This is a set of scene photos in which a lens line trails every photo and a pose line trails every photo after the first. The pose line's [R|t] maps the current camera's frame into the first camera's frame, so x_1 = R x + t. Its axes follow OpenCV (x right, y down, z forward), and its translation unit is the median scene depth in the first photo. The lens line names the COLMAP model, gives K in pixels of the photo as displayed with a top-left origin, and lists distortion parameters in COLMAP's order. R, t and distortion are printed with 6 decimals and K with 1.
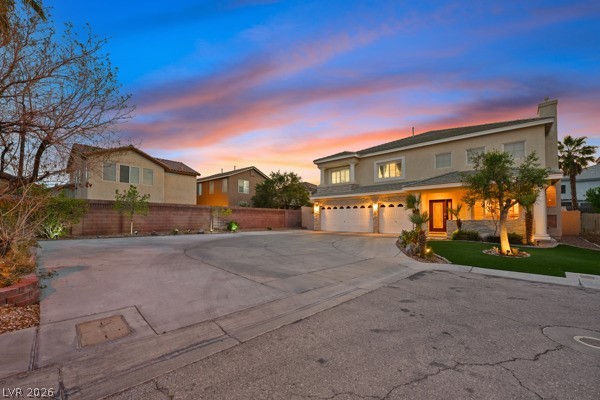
lens RADIAL K [[249.0, 0, 307.2], [0, 249.0, 210.7], [0, 0, 1]] dist [0.003260, 0.000567]
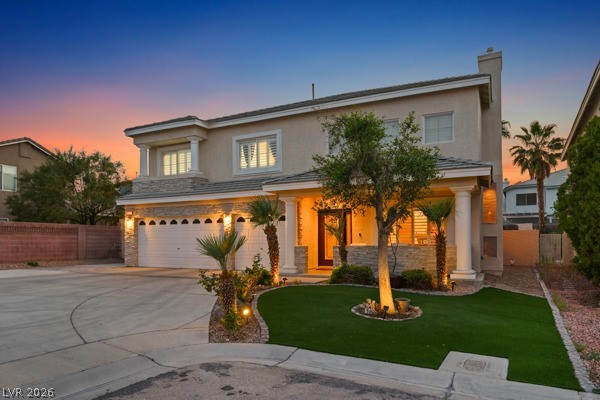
lens RADIAL K [[400.3, 0, 319.8], [0, 400.3, 235.2], [0, 0, 1]] dist [0.006132, 0.002795]
pose [[0.962147, 0.000290, 0.272531, 0.211076], [-0.005565, 0.999812, 0.018582, -0.001920], [-0.272474, -0.019395, 0.961968, 0.111283]]
